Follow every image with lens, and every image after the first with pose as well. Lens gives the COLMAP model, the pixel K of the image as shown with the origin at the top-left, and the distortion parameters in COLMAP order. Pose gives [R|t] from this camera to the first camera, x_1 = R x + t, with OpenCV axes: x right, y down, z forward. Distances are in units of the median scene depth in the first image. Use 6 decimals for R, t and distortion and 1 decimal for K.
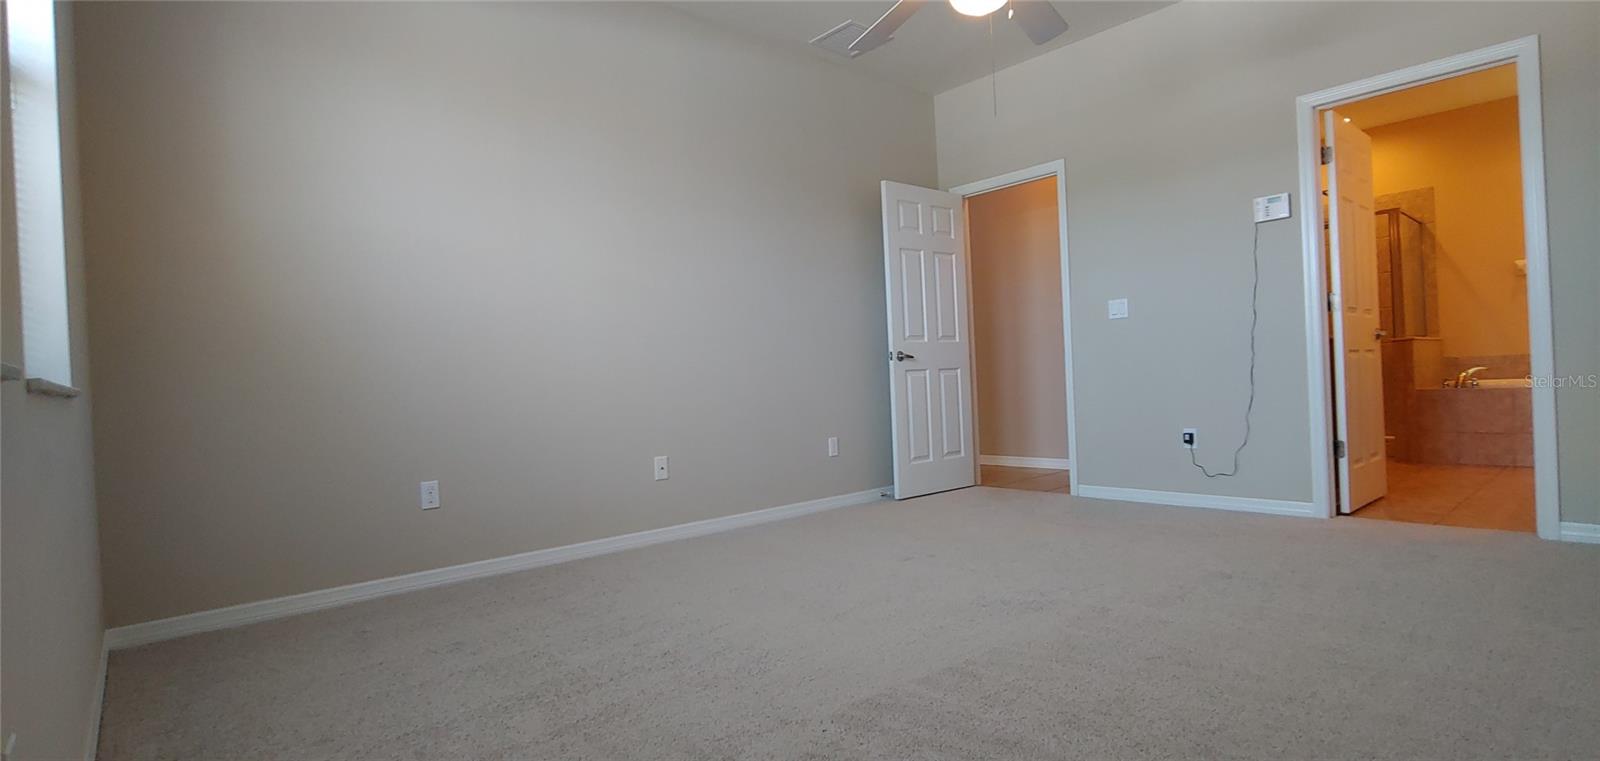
lens RADIAL K [[765.8, 0, 804.2], [0, 765.8, 381.8], [0, 0, 1]] dist [-0.007635, -0.006917]
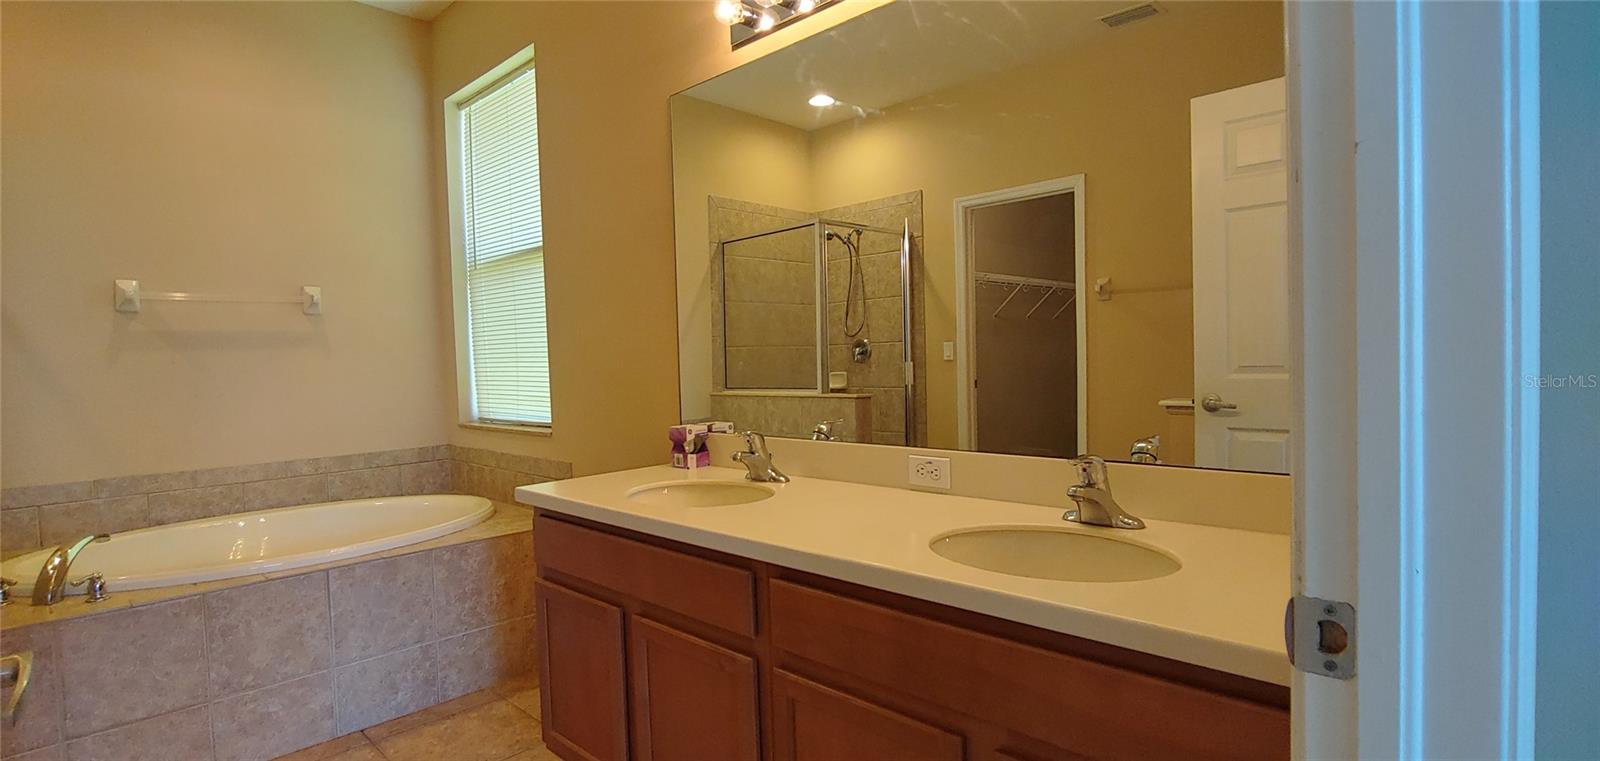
lens RADIAL K [[765.8, 0, 804.2], [0, 765.8, 381.8], [0, 0, 1]] dist [-0.007635, -0.006917]
pose [[-0.080513, 0.007140, 0.996728, 0.406310], [0.033050, 0.999444, -0.004490, -0.074961], [-0.996205, 0.032580, -0.080704, 0.573888]]
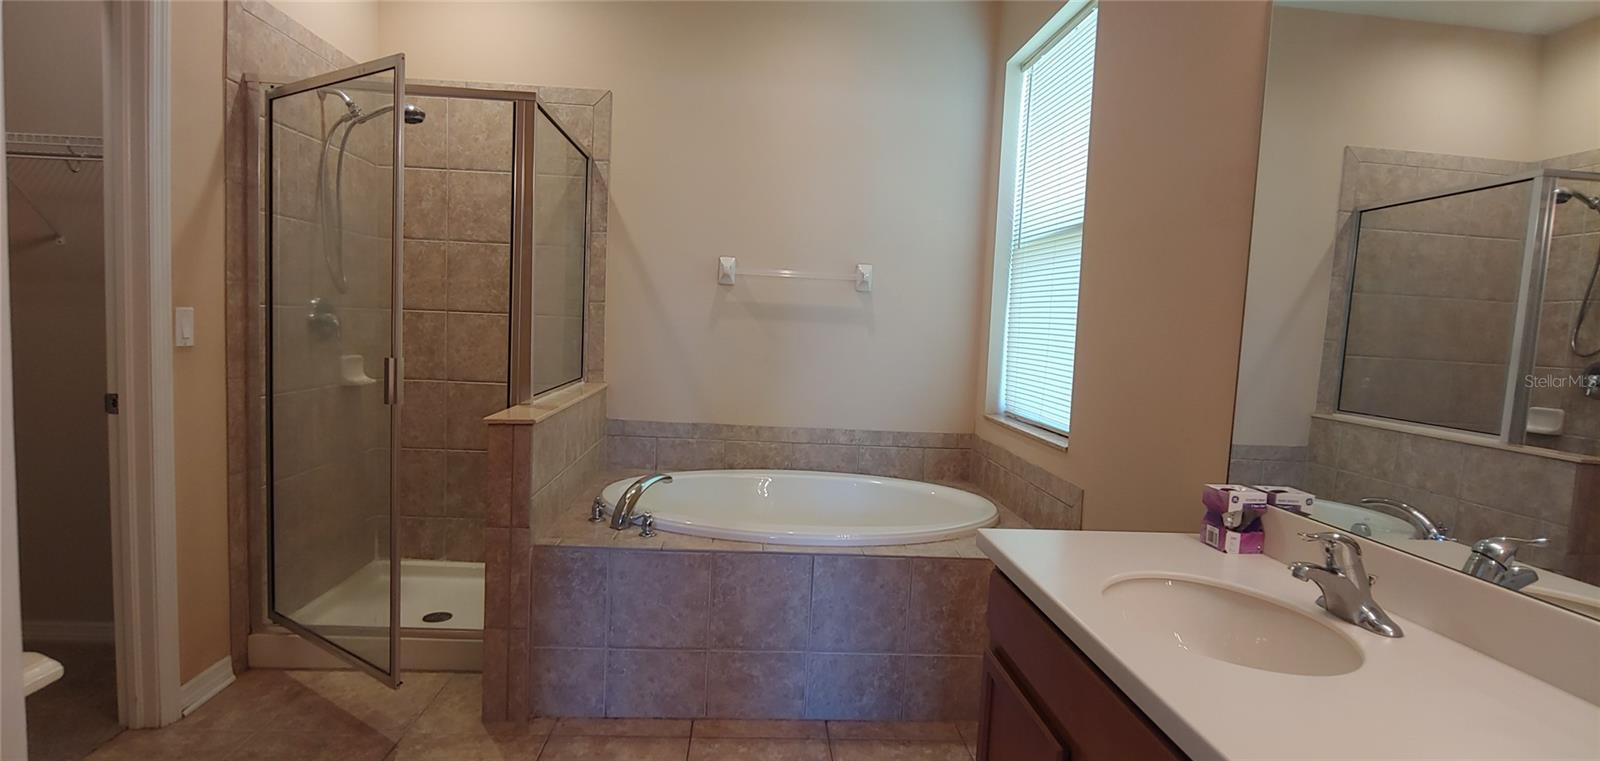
lens RADIAL K [[765.8, 0, 804.2], [0, 765.8, 381.8], [0, 0, 1]] dist [-0.007635, -0.006917]
pose [[0.605516, 0.007085, 0.795801, 0.495897], [-0.073555, 0.996178, 0.047098, -0.093639], [-0.792426, -0.087054, 0.603724, 0.564528]]
